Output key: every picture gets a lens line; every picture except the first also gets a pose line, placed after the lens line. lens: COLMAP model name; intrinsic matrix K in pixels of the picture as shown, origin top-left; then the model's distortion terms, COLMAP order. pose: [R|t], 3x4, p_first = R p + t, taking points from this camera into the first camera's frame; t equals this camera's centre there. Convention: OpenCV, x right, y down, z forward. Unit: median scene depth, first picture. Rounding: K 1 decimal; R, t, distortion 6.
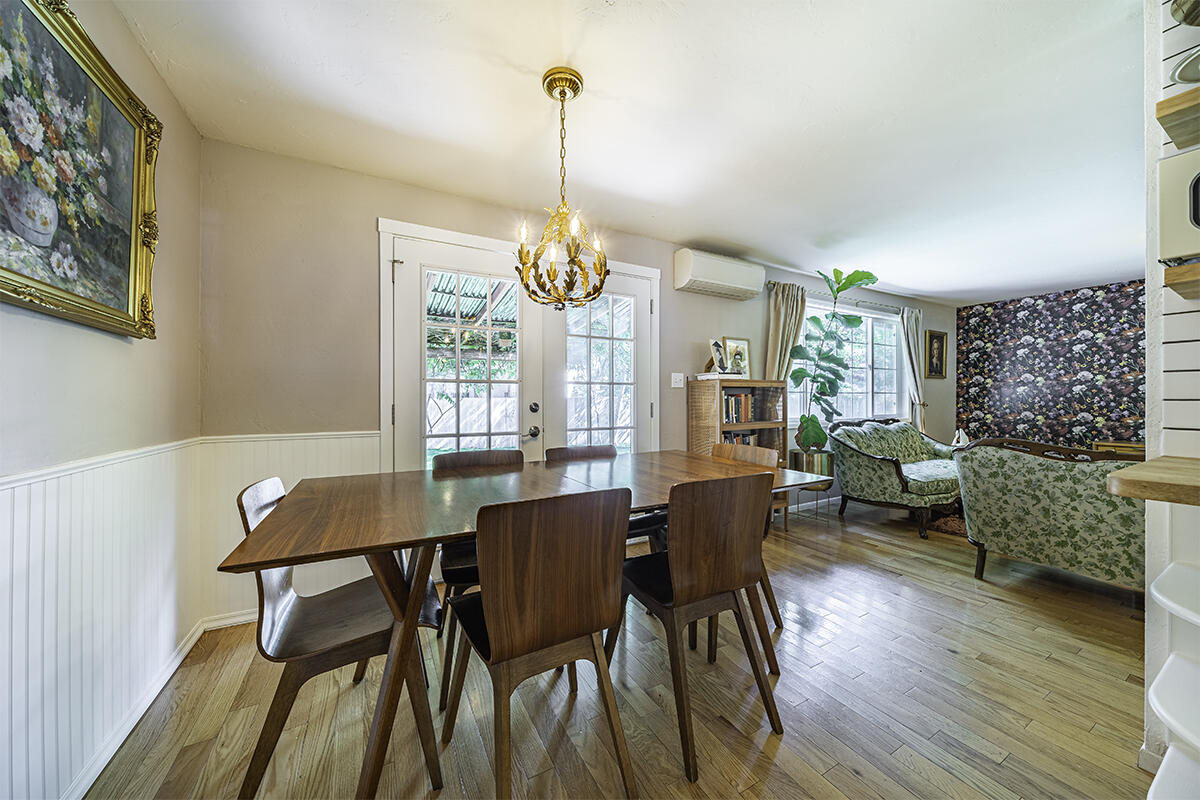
lens RADIAL K [[410.8, 0, 600.0], [0, 410.8, 400.0], [0, 0, 1]] dist [-0.003134, -0.000227]
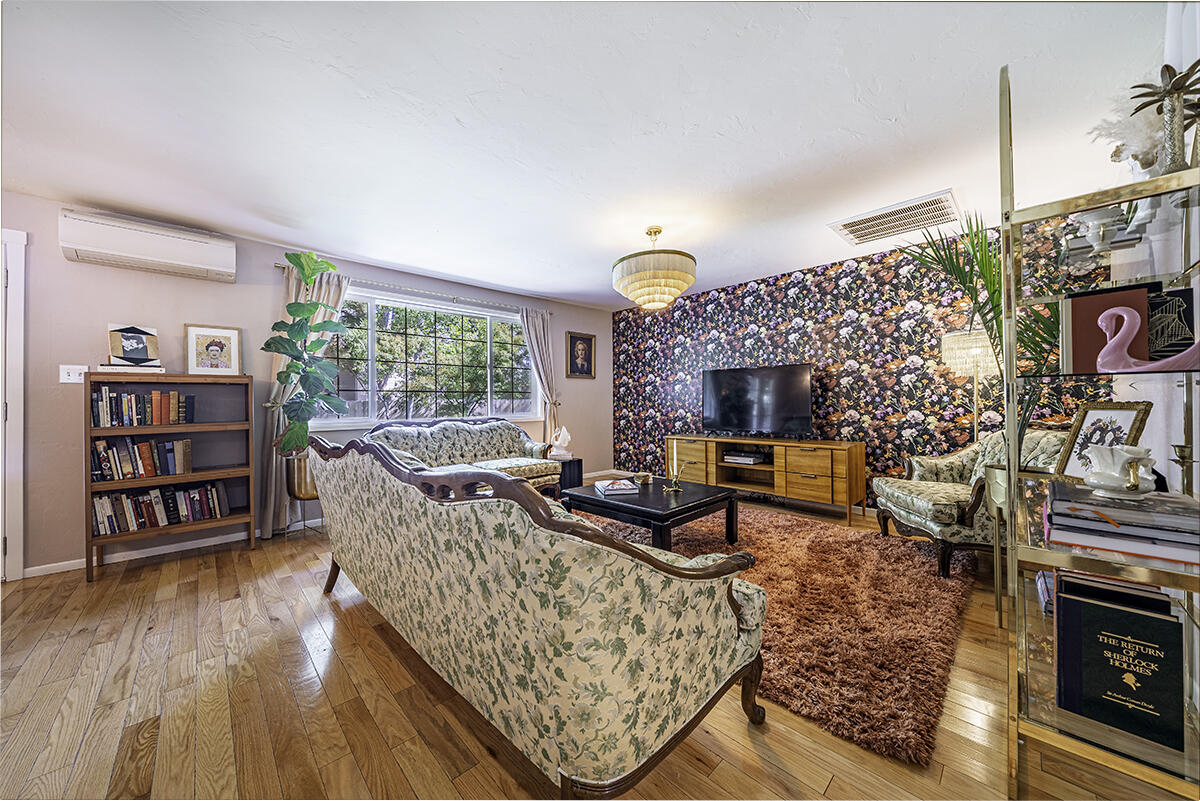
lens RADIAL K [[410.8, 0, 600.0], [0, 410.8, 400.5], [0, 0, 1]] dist [-0.003134, -0.000227]
pose [[0.965402, -0.007118, 0.260669, 0.698879], [0.009256, 0.999933, -0.006974, 0.013345], [-0.260602, 0.009146, 0.965403, -0.021245]]
